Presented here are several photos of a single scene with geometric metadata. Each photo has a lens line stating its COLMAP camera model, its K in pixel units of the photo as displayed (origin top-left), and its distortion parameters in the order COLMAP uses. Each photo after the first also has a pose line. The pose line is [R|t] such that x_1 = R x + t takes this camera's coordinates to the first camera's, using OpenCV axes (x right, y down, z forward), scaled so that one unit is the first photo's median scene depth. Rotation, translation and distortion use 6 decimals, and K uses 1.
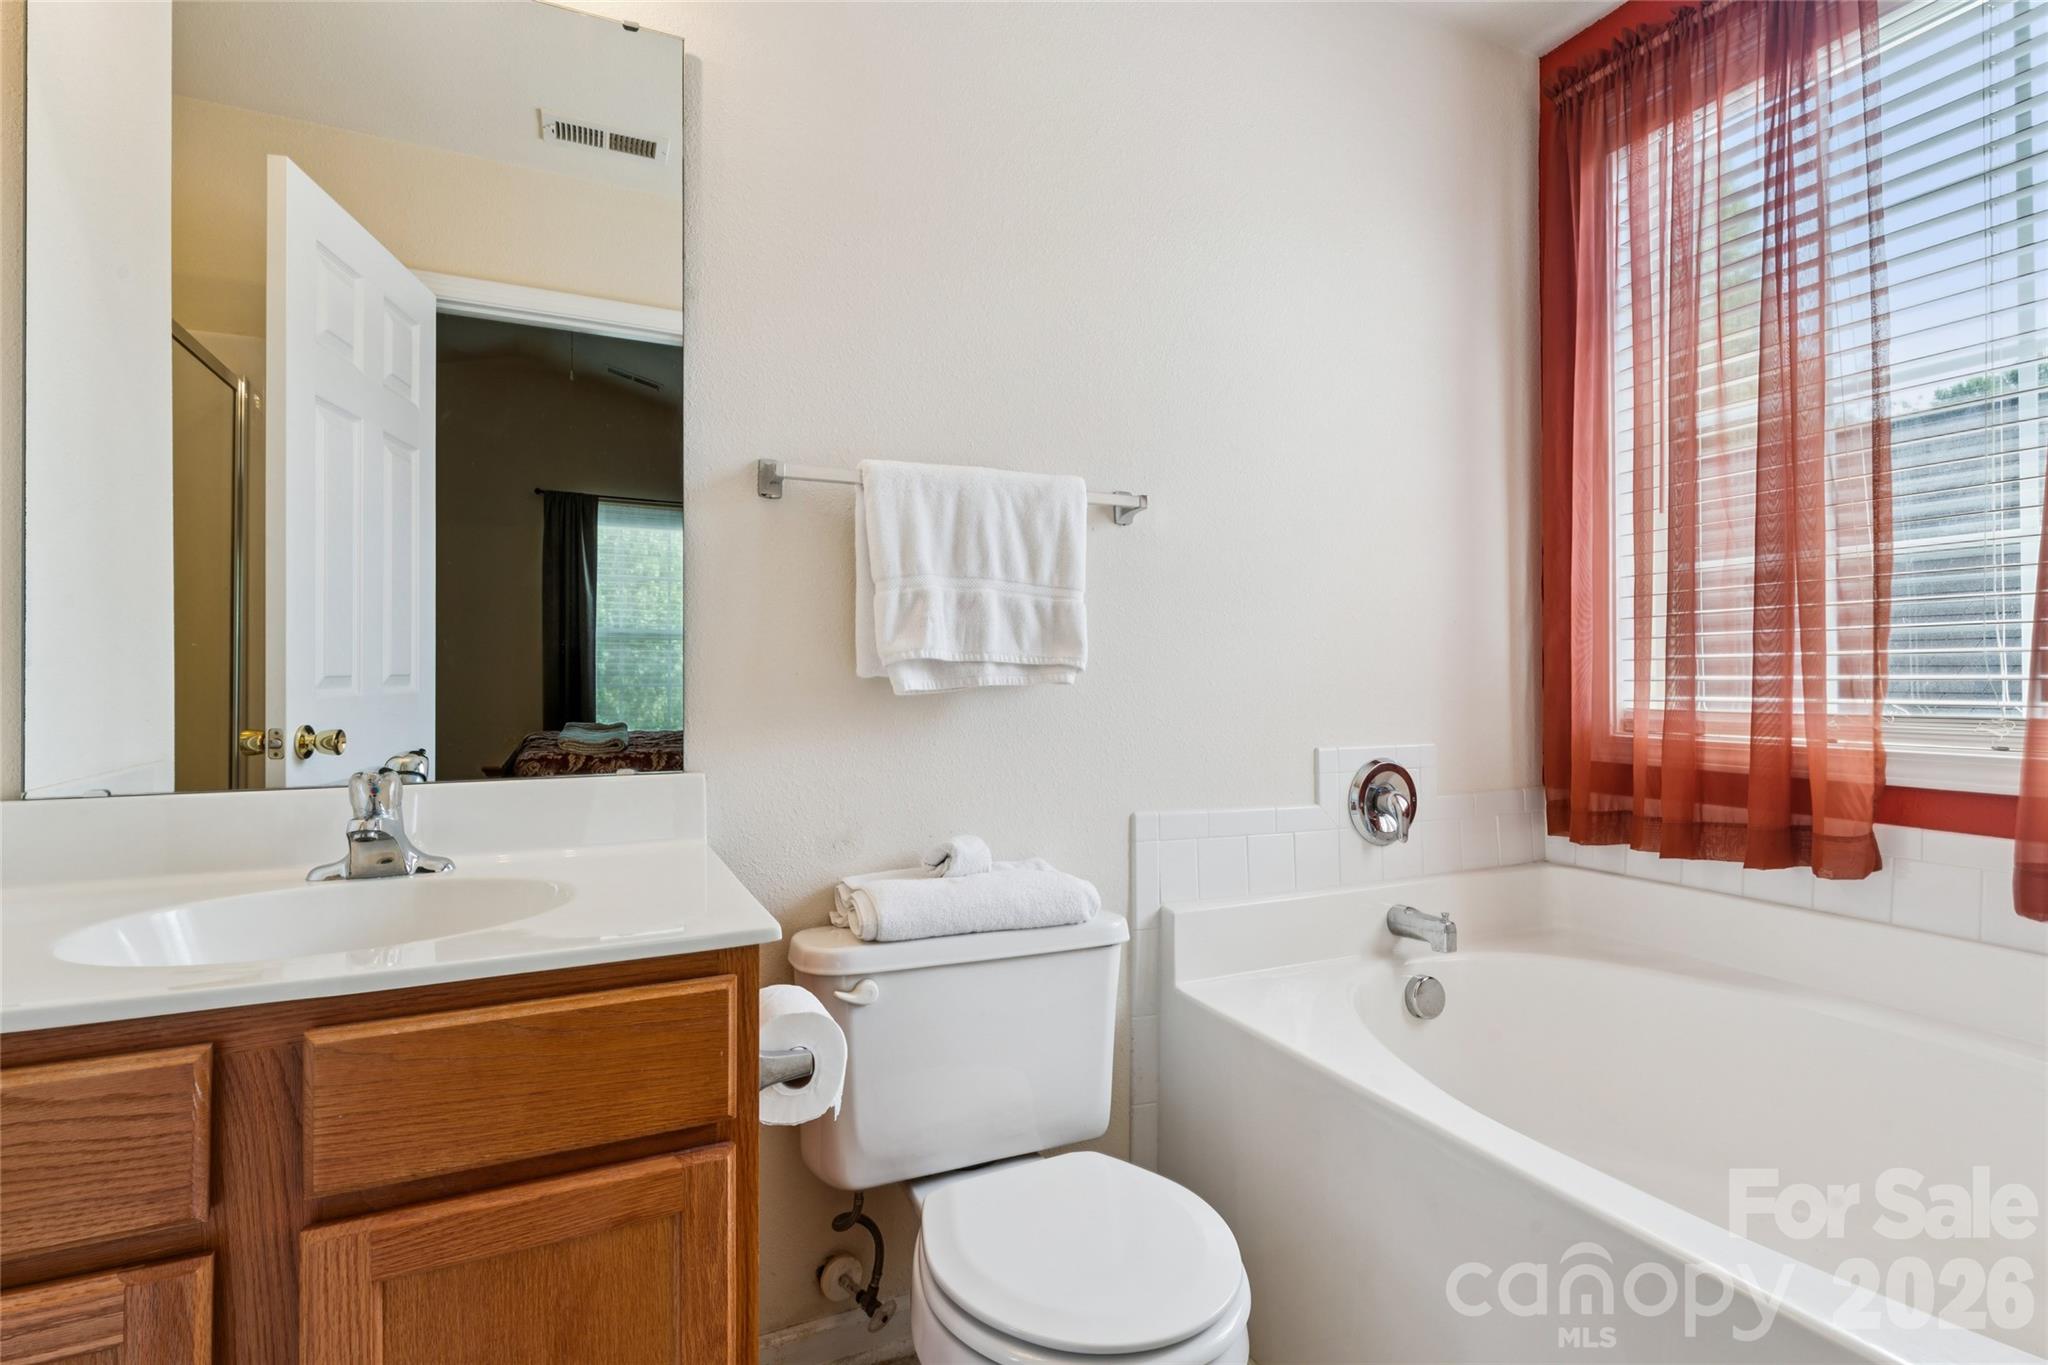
lens RADIAL K [[990.4, 0, 1014.8], [0, 990.4, 676.4], [0, 0, 1]] dist [-0.004424, -0.000673]
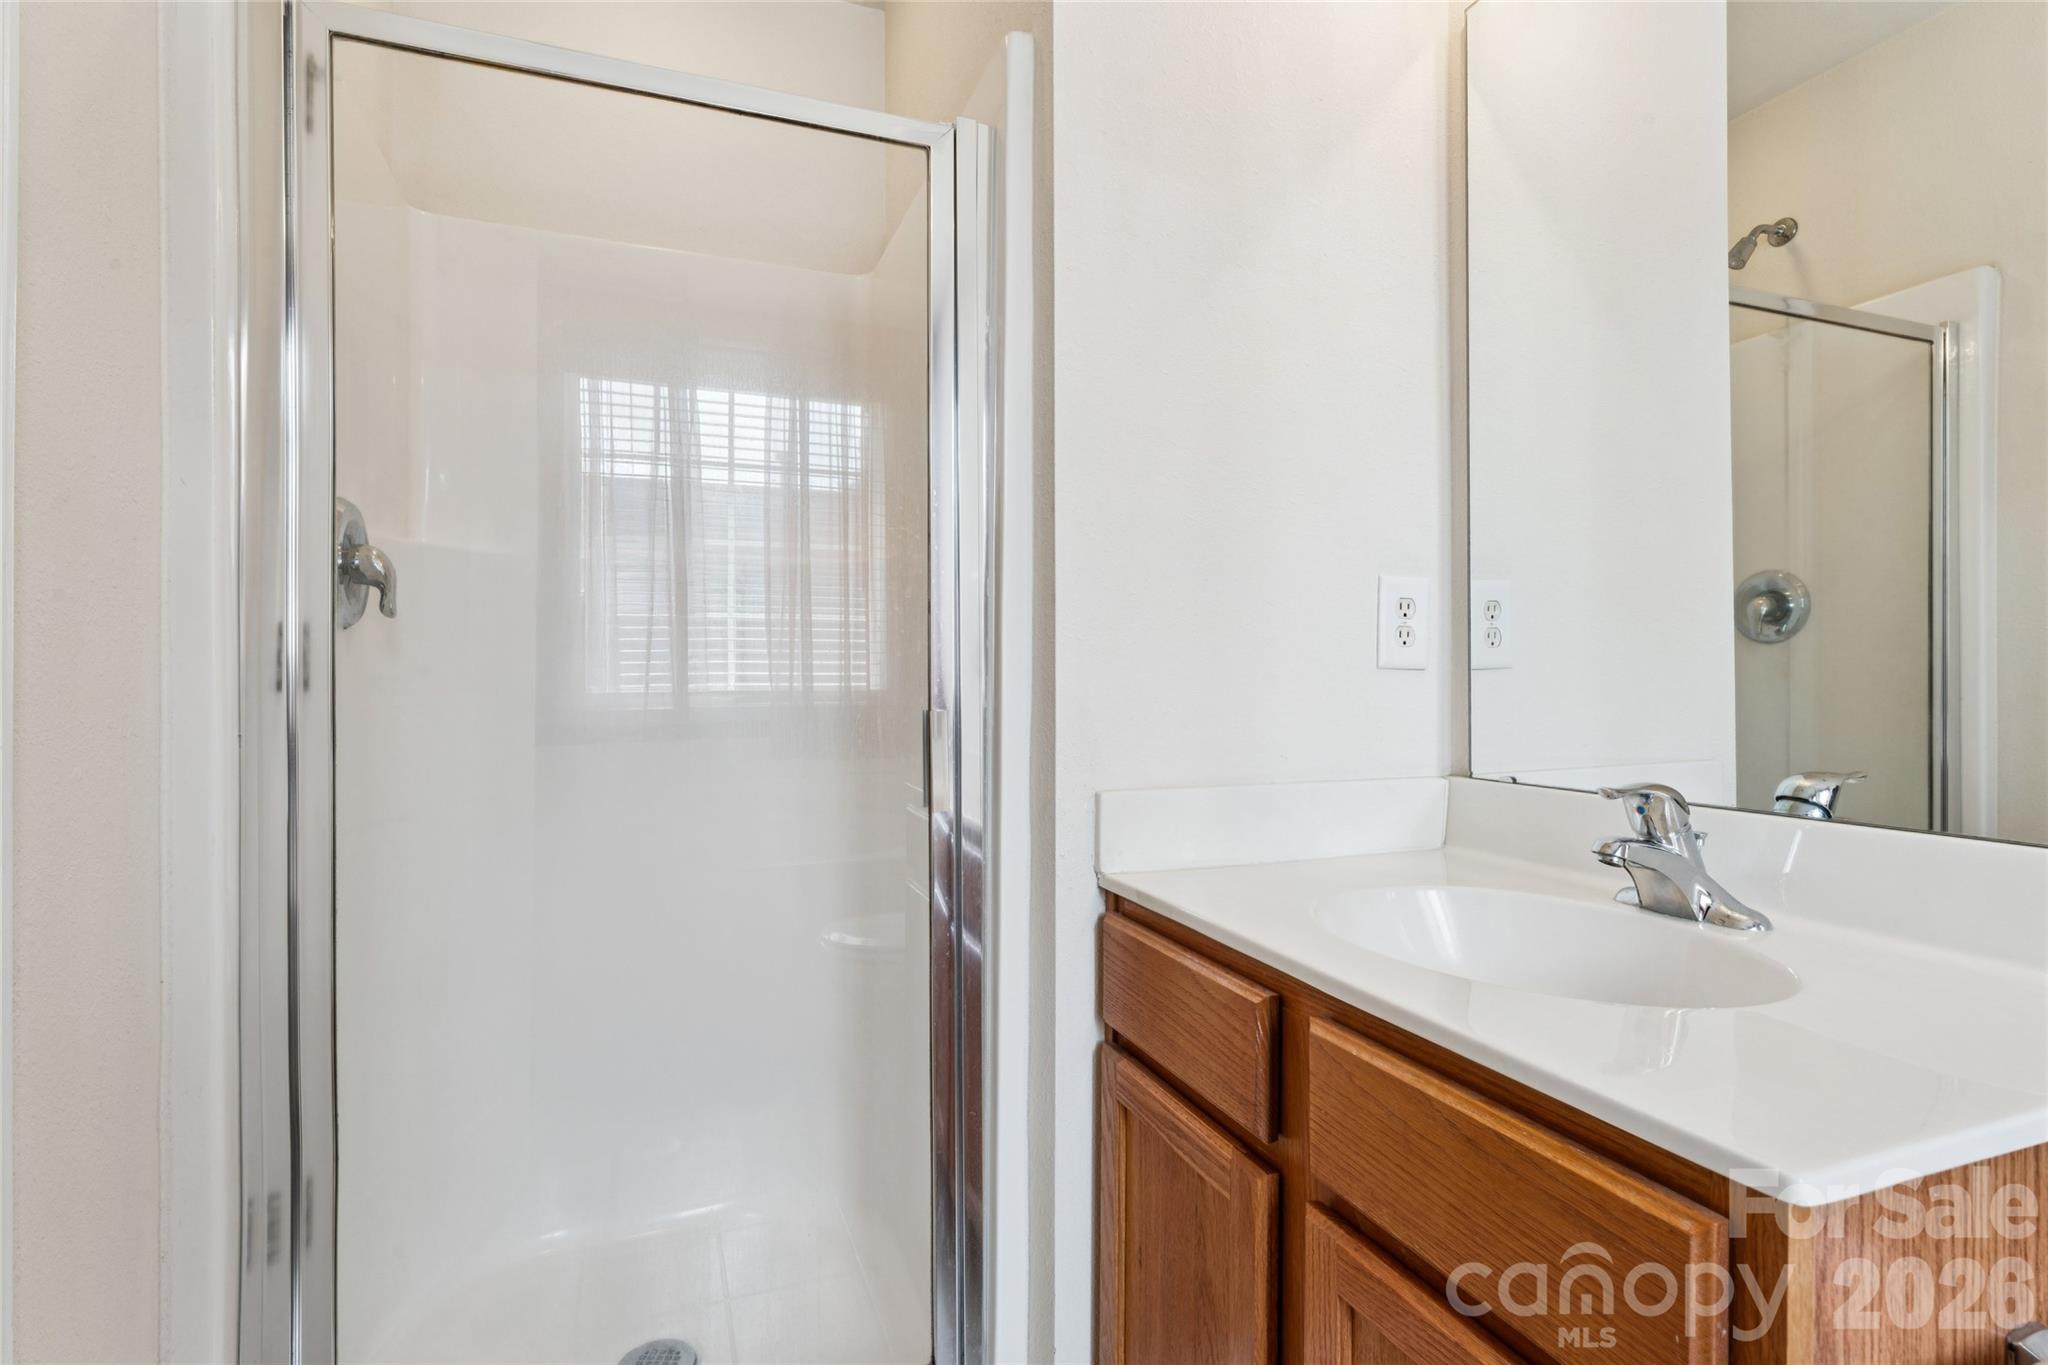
lens RADIAL K [[990.4, 0, 1021.8], [0, 990.4, 680.5], [0, 0, 1]] dist [-0.004424, -0.000673]
pose [[-0.091128, 0.008857, -0.995800, 0.317359], [-0.000046, 0.999960, 0.008898, -0.006498], [0.995839, 0.000857, -0.091124, 0.699444]]
